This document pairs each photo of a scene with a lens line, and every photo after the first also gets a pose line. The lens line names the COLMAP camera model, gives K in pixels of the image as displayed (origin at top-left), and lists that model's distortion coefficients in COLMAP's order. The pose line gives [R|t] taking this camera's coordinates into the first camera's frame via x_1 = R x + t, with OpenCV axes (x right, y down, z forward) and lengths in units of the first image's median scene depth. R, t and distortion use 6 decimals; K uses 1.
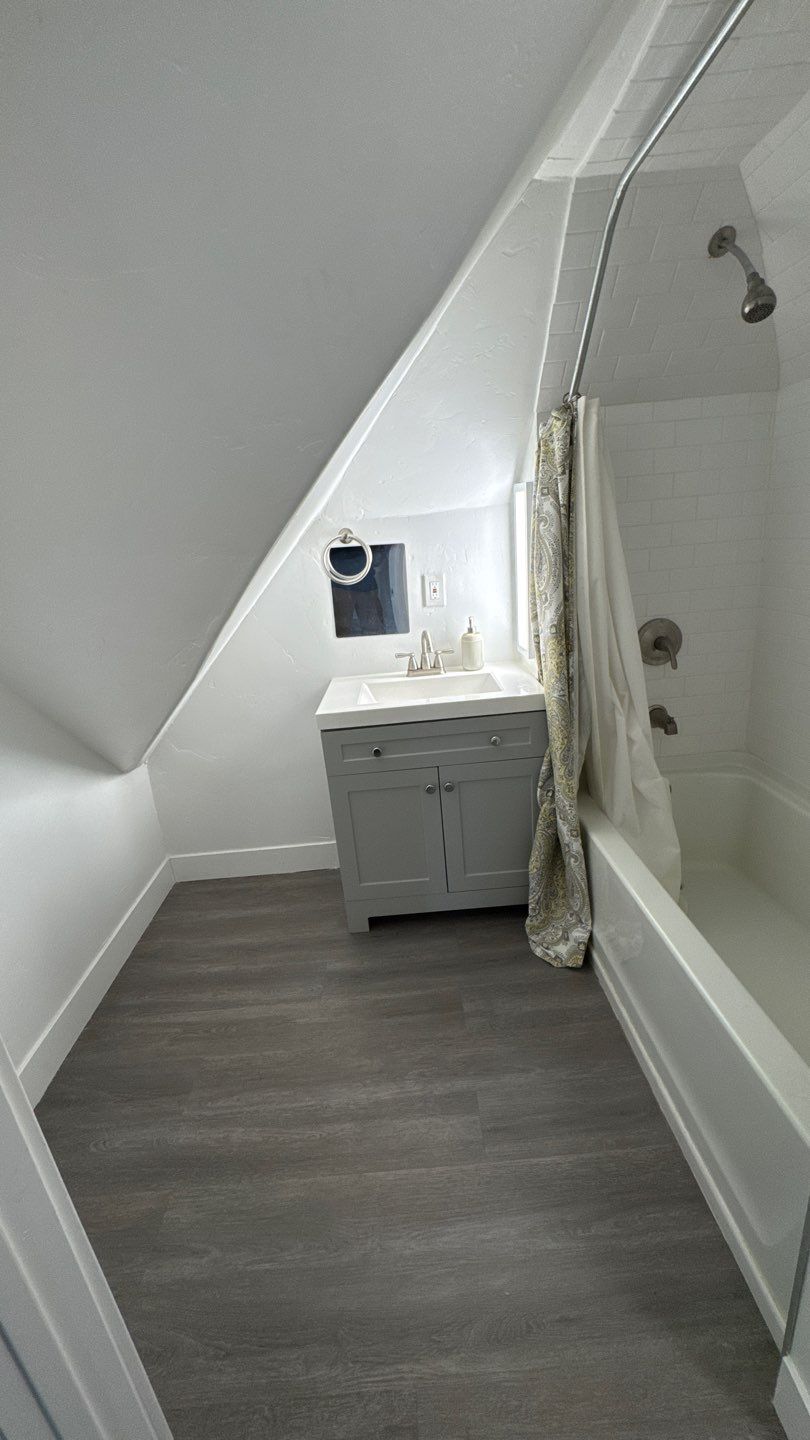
lens RADIAL K [[567.7, 0, 402.4], [0, 567.7, 721.1], [0, 0, 1]] dist [-0.008677, 0.001471]
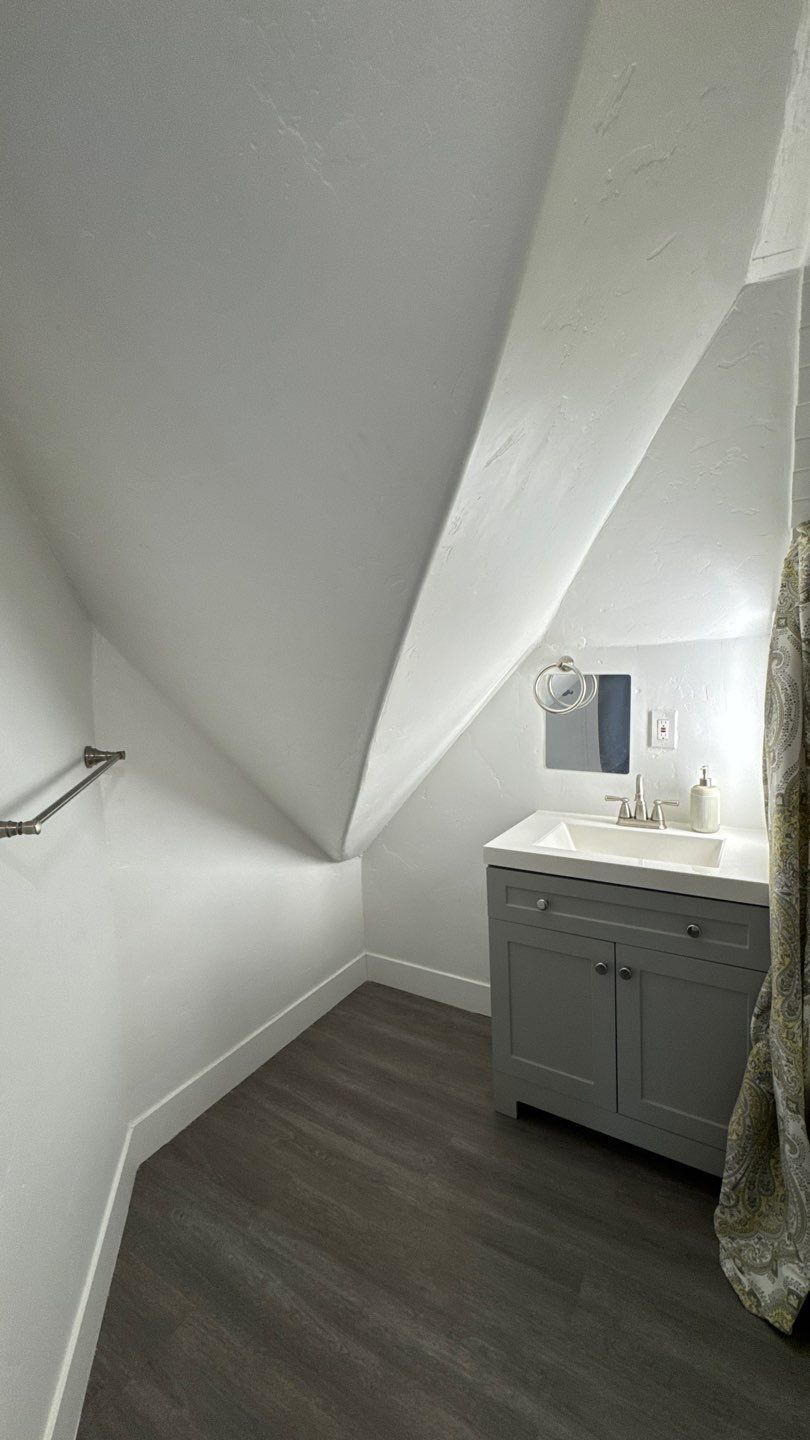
lens RADIAL K [[567.7, 0, 401.4], [0, 567.7, 722.9], [0, 0, 1]] dist [-0.008677, 0.001471]
pose [[0.840350, 0.097887, -0.533133, 0.219647], [-0.199302, 0.970460, -0.135967, -0.056813], [0.504075, 0.220514, 0.835034, 0.108716]]
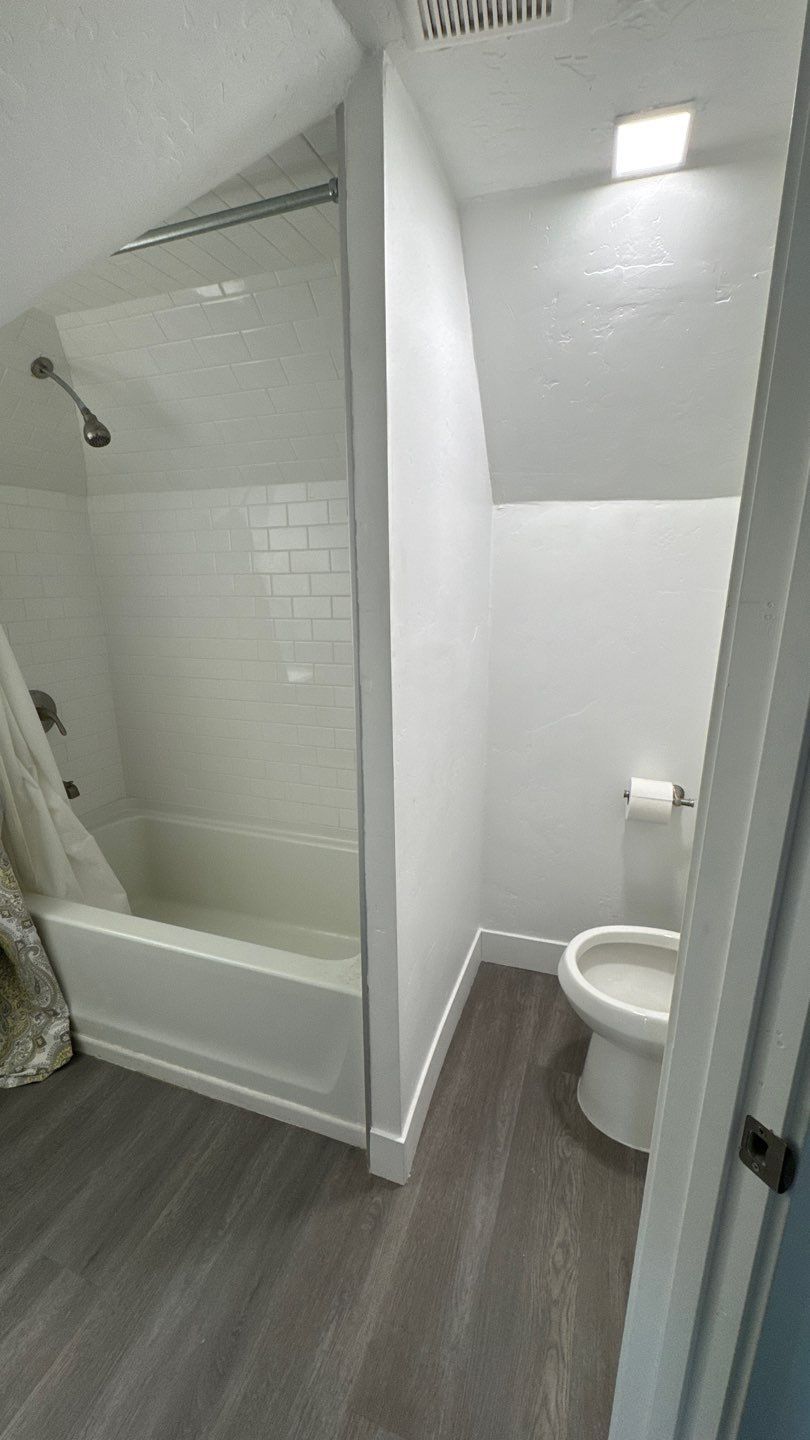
lens RADIAL K [[567.7, 0, 396.8], [0, 567.7, 722.8], [0, 0, 1]] dist [-0.008677, 0.001471]
pose [[0.383224, -0.147551, 0.911794, -0.244689], [0.262737, 0.963792, 0.045538, -0.000096], [-0.885499, 0.222111, 0.408115, 0.023906]]
